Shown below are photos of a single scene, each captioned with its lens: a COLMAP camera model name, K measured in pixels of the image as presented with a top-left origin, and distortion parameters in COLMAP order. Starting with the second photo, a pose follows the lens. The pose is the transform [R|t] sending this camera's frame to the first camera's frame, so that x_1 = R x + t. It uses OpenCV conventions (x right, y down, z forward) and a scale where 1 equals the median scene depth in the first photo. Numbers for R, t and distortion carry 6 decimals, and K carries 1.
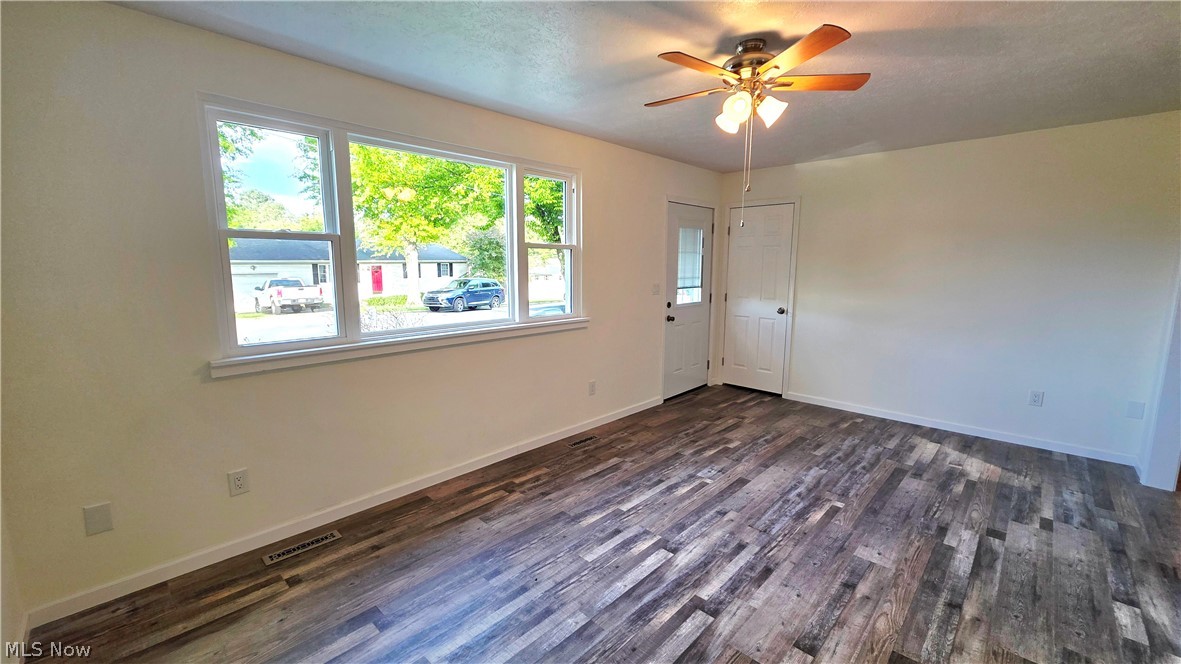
lens RADIAL K [[469.7, 0, 587.2], [0, 469.7, 328.8], [0, 0, 1]] dist [0.003997, 0.000057]
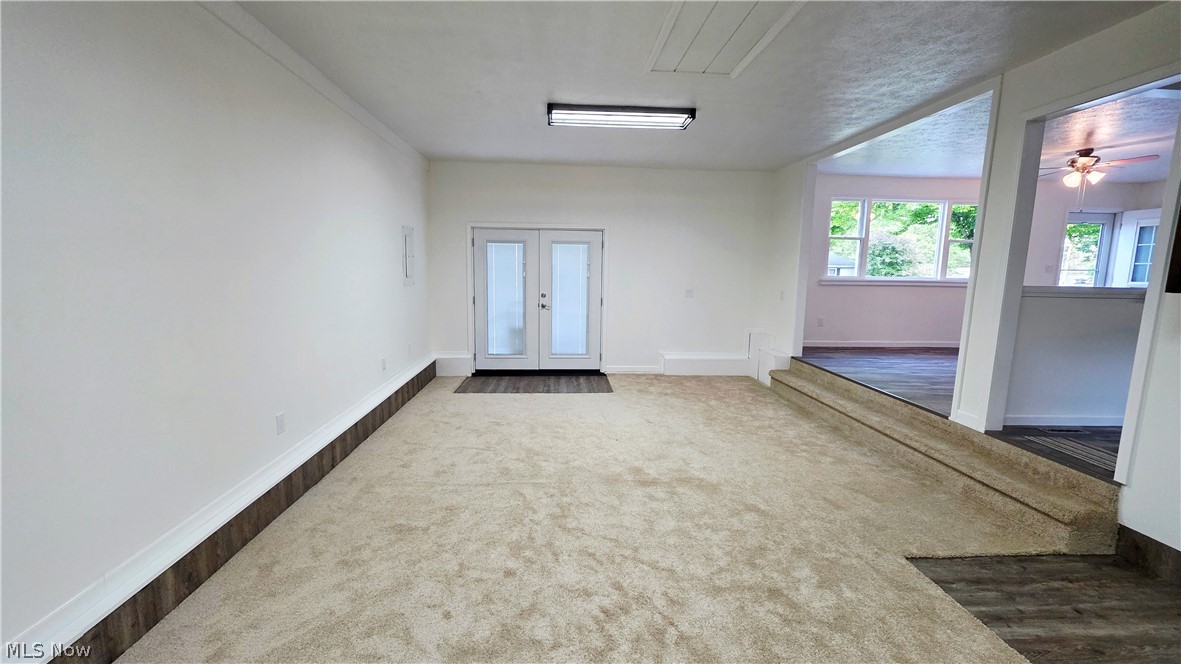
lens RADIAL K [[469.7, 0, 587.2], [0, 469.7, 328.8], [0, 0, 1]] dist [0.003997, 0.000057]
pose [[0.738057, 0.104124, -0.666656, 0.029574], [-0.115935, 0.992897, 0.026727, 0.090728], [0.664703, 0.057563, 0.744886, -0.421227]]
